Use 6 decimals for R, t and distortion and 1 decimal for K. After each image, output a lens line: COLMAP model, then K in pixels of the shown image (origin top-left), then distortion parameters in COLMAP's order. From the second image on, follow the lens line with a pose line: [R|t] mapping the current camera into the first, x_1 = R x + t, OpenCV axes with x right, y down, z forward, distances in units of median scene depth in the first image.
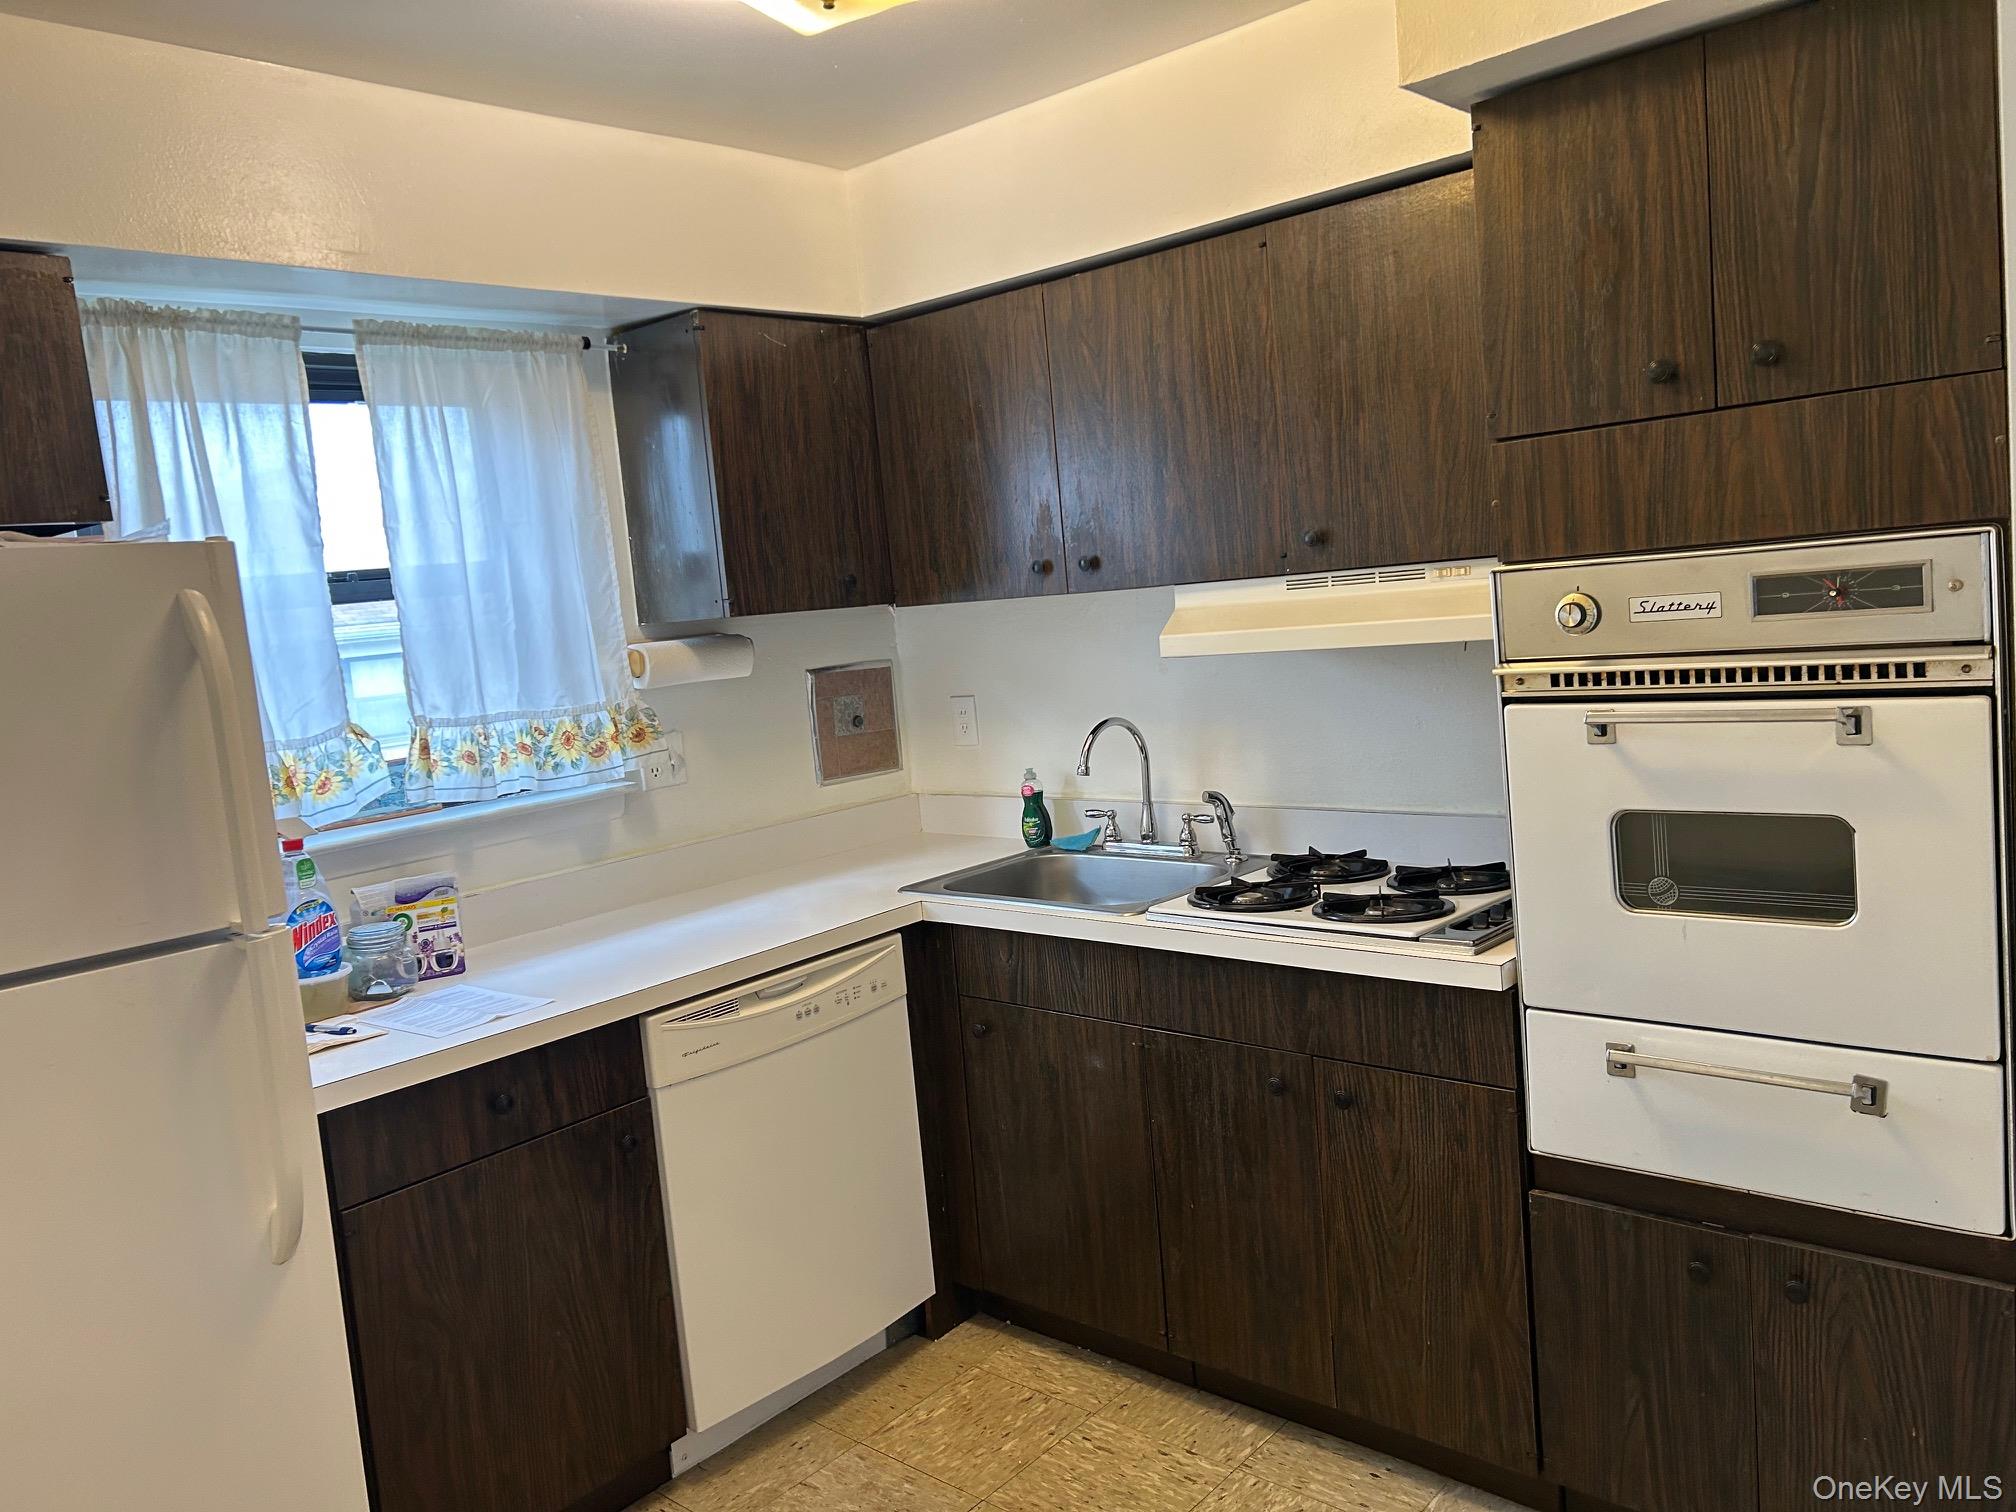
lens RADIAL K [[1491.5, 0, 986.7], [0, 1491.5, 753.2], [0, 0, 1]] dist [0.066771, -0.070224]
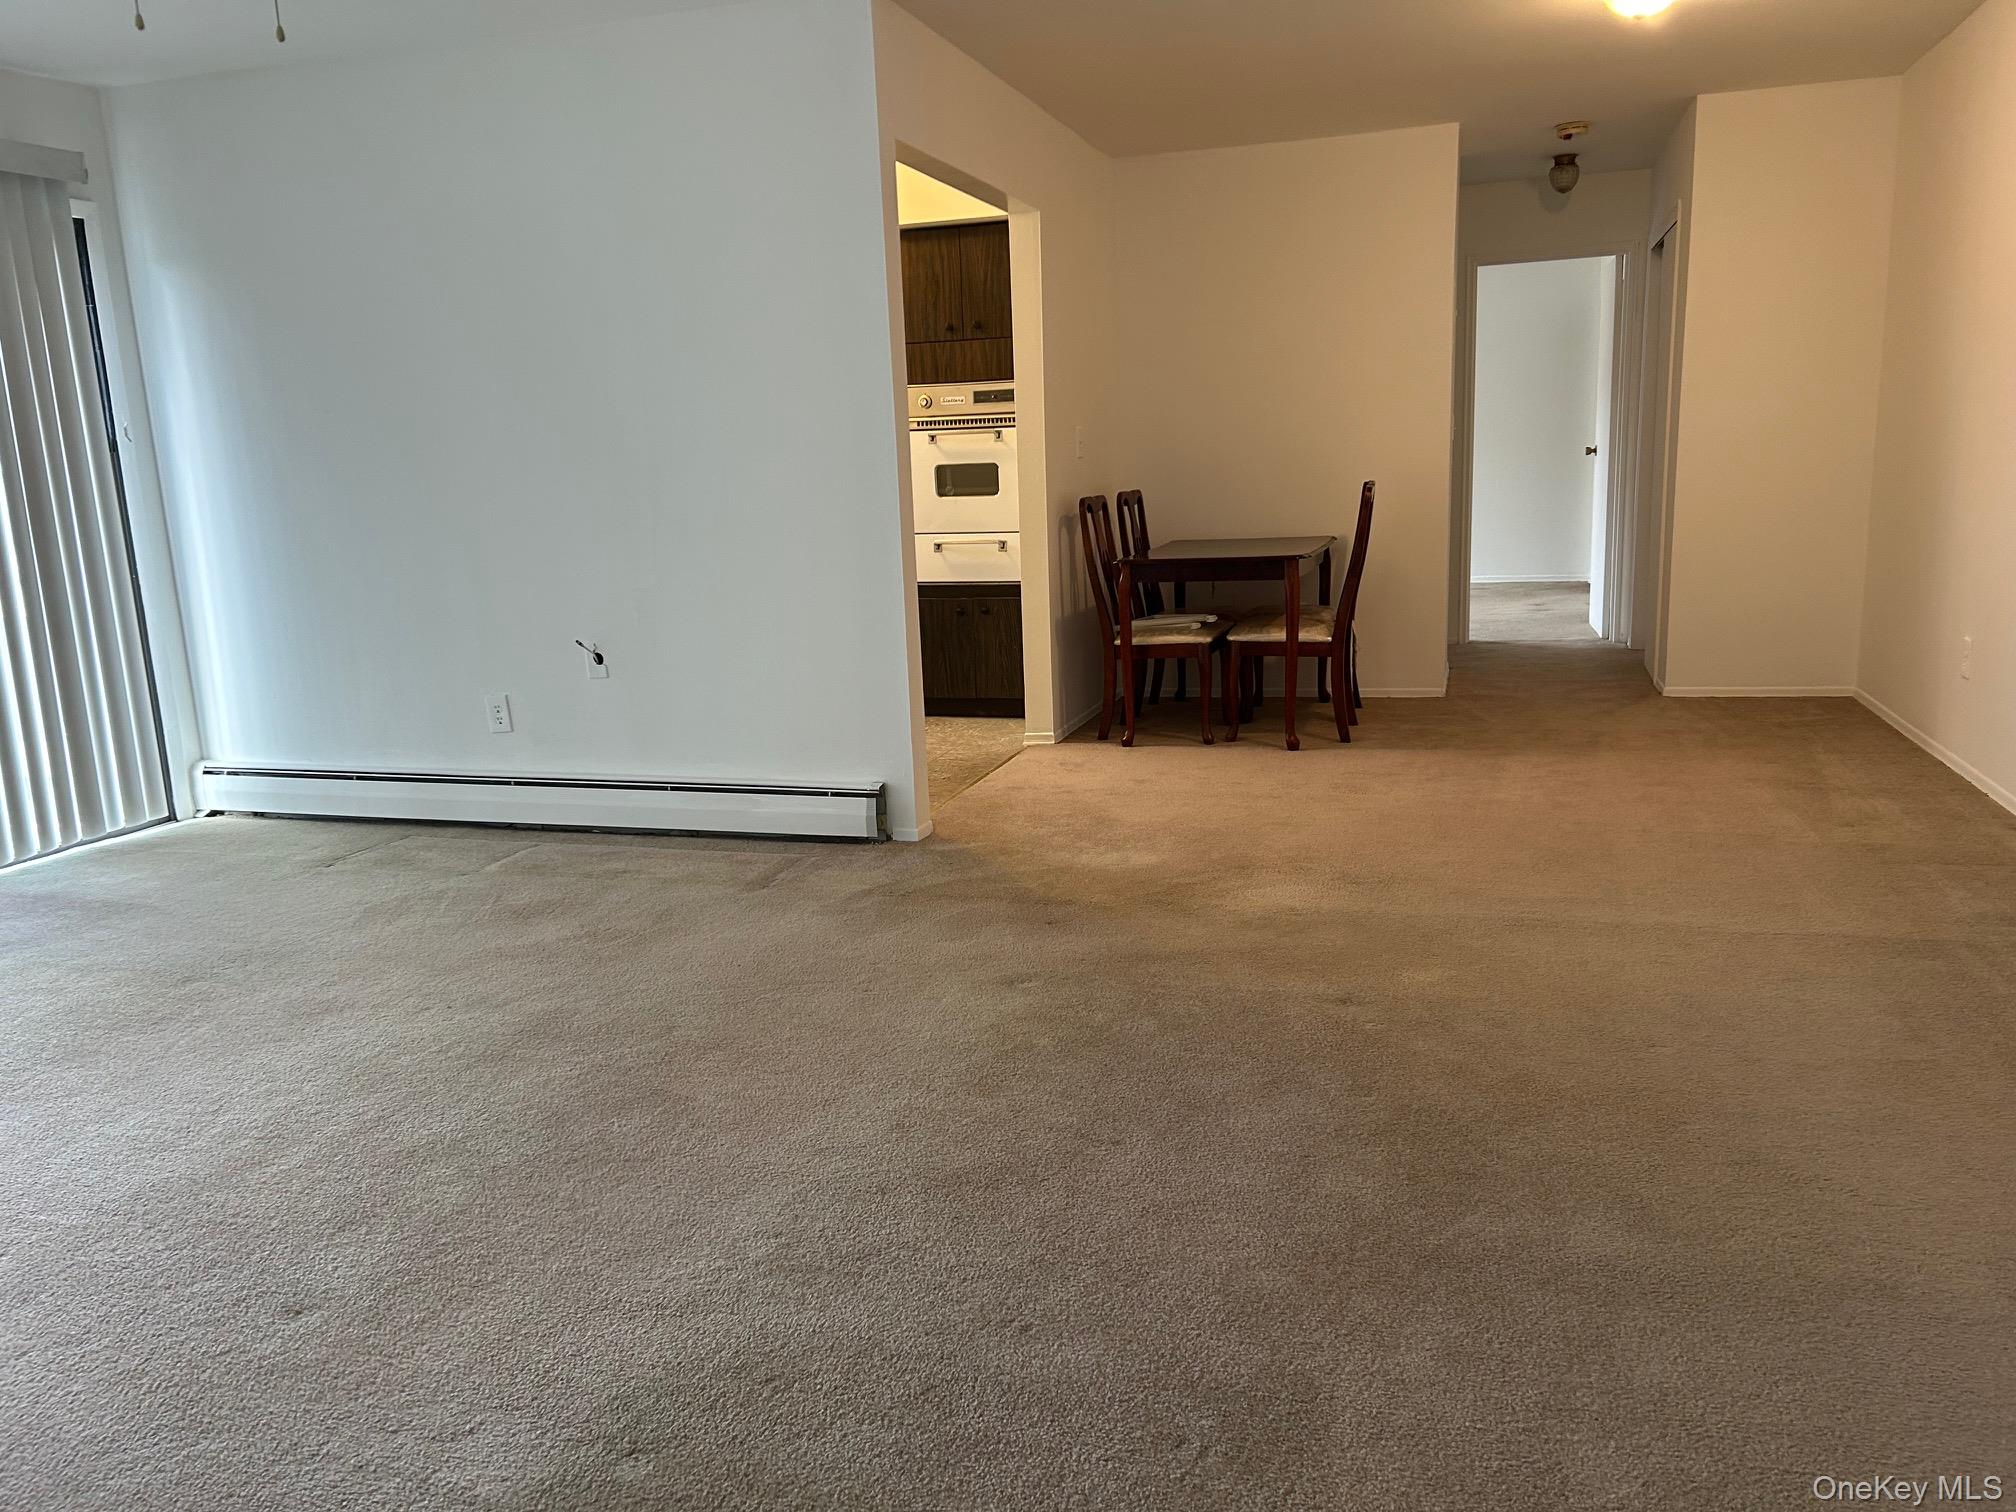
lens RADIAL K [[1491.5, 0, 994.1], [0, 1491.5, 771.4], [0, 0, 1]] dist [0.066771, -0.070224]
pose [[0.907834, -0.026633, 0.418483, -0.663722], [-0.002931, 0.997554, 0.069845, 0.375474], [-0.419319, -0.064634, 0.905535, -1.598301]]
